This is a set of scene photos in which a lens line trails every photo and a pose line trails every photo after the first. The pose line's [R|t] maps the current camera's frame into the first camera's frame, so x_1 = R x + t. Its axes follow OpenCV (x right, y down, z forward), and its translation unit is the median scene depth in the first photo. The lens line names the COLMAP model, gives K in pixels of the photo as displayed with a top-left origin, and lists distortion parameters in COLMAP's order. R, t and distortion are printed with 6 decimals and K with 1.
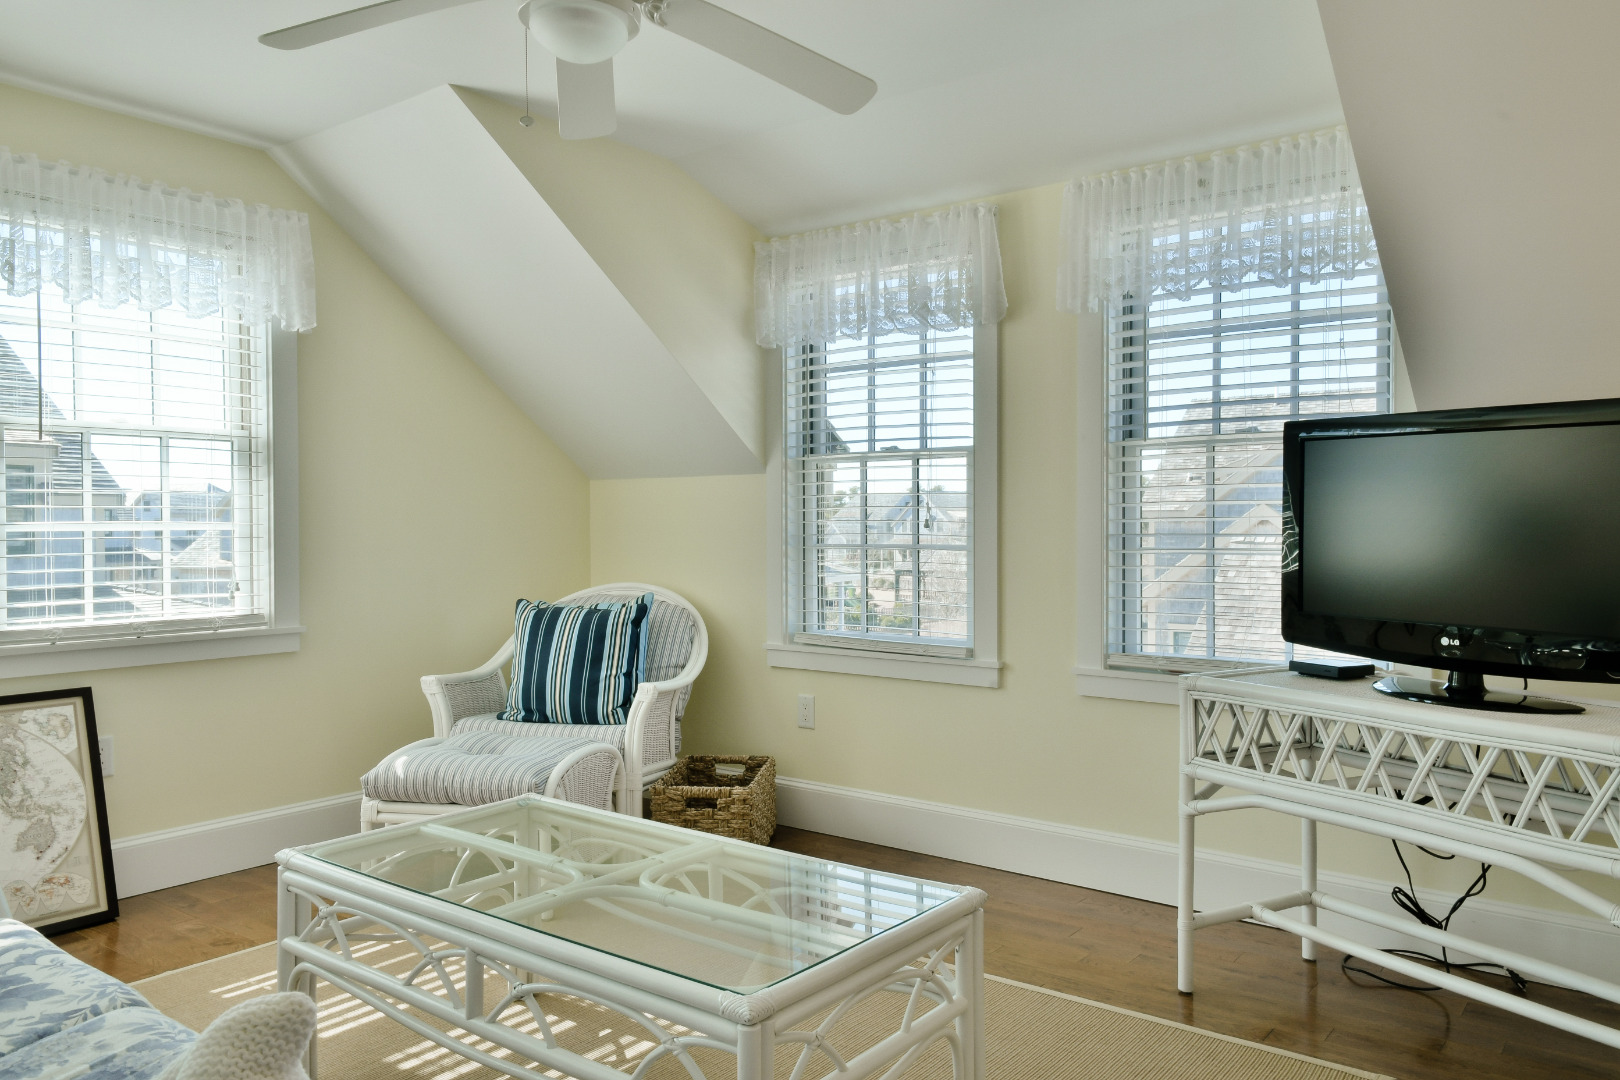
lens RADIAL K [[1112.0, 0, 812.9], [0, 1112.0, 544.4], [0, 0, 1]] dist [-0.000144, -0.006606]
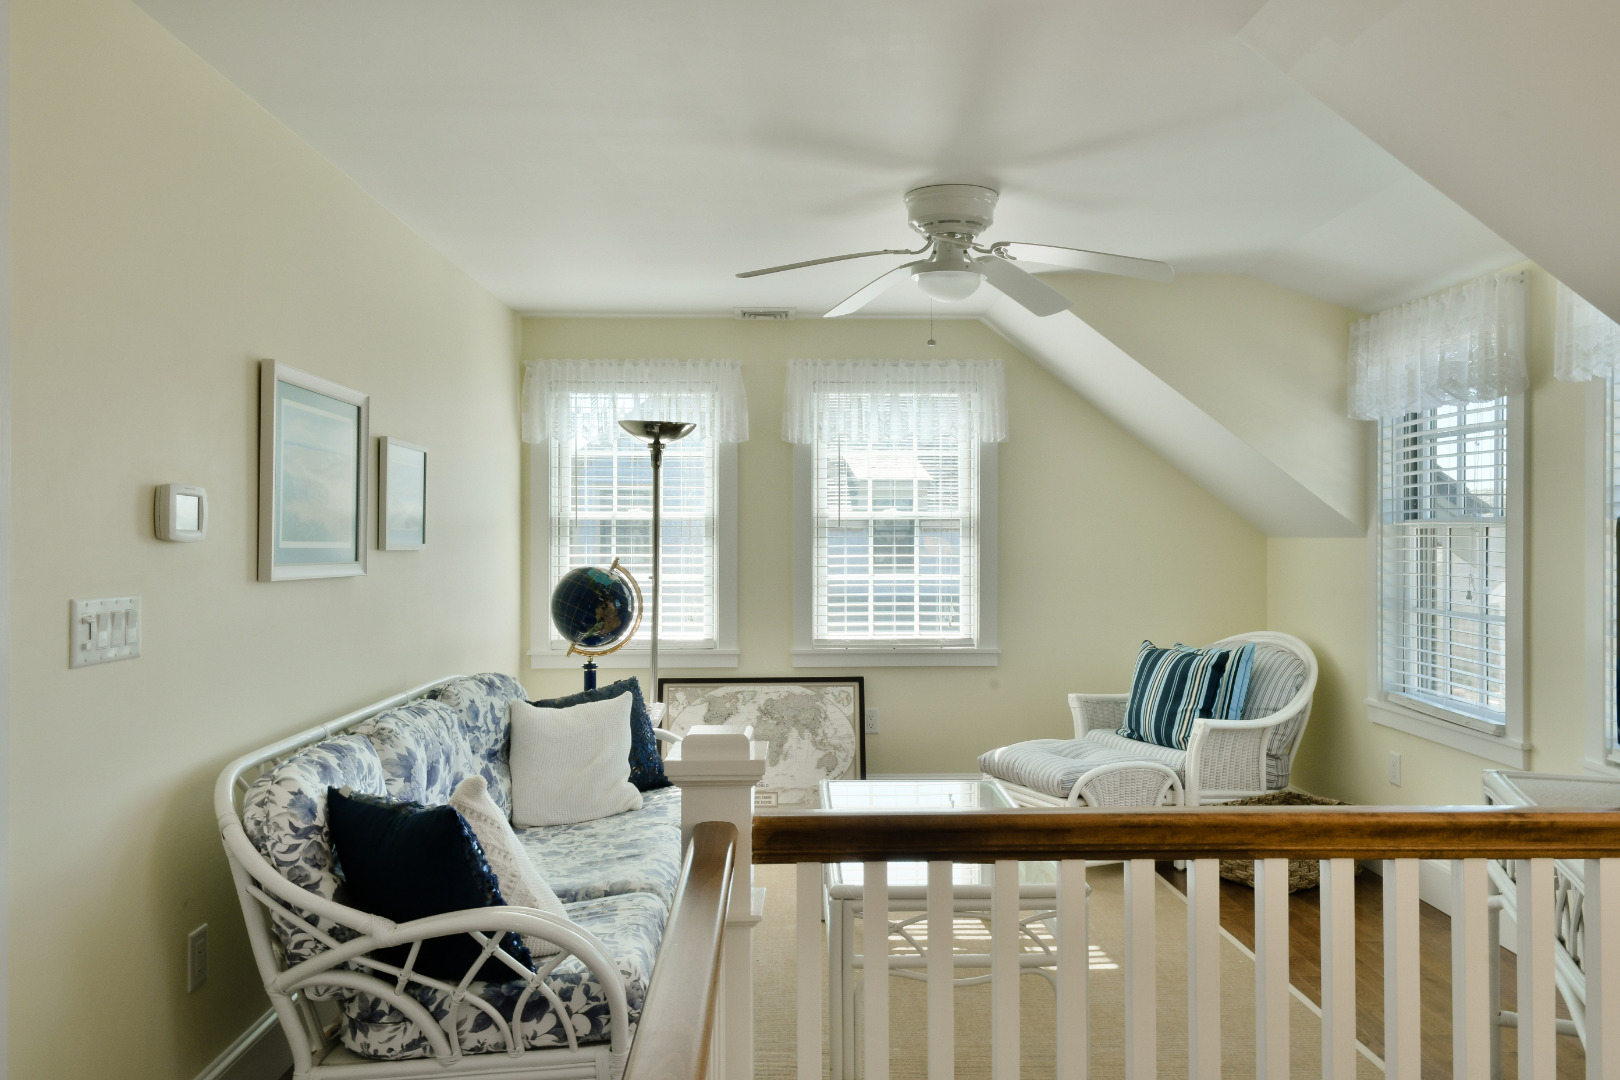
lens RADIAL K [[1112.0, 0, 812.9], [0, 1112.0, 544.4], [0, 0, 1]] dist [-0.000144, -0.006606]
pose [[0.635801, 0.004692, -0.771838, 0.493347], [-0.018132, 0.999796, -0.008858, -0.043952], [0.771640, 0.019627, 0.635757, -0.084870]]
